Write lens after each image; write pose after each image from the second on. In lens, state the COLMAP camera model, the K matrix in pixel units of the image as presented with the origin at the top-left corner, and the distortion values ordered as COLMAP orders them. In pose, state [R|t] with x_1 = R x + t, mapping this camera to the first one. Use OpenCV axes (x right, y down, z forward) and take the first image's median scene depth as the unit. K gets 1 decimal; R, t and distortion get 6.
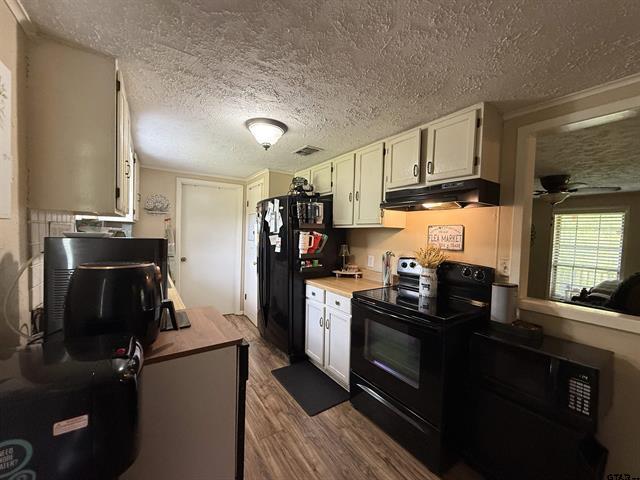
lens RADIAL K [[253.5, 0, 320.0], [0, 253.5, 240.0], [0, 0, 1]] dist [-0.005071, 0.000216]
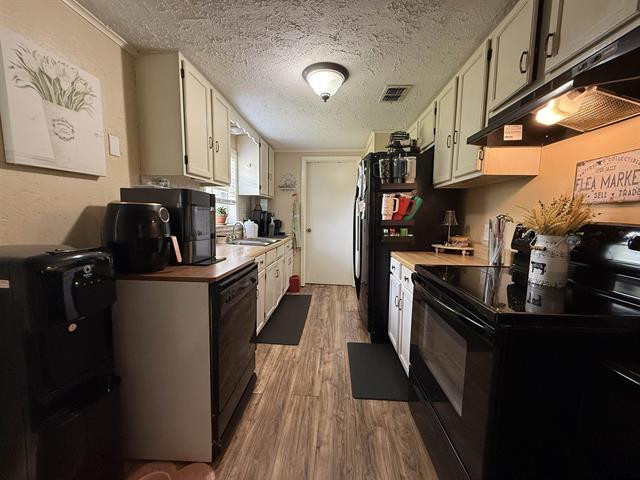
lens RADIAL K [[253.5, 0, 320.0], [0, 253.5, 240.0], [0, 0, 1]] dist [-0.005071, 0.000216]
pose [[0.793061, 0.046450, -0.607369, 0.286327], [-0.009416, 0.997904, 0.064022, 0.070878], [0.609070, -0.045055, 0.791836, 0.192446]]
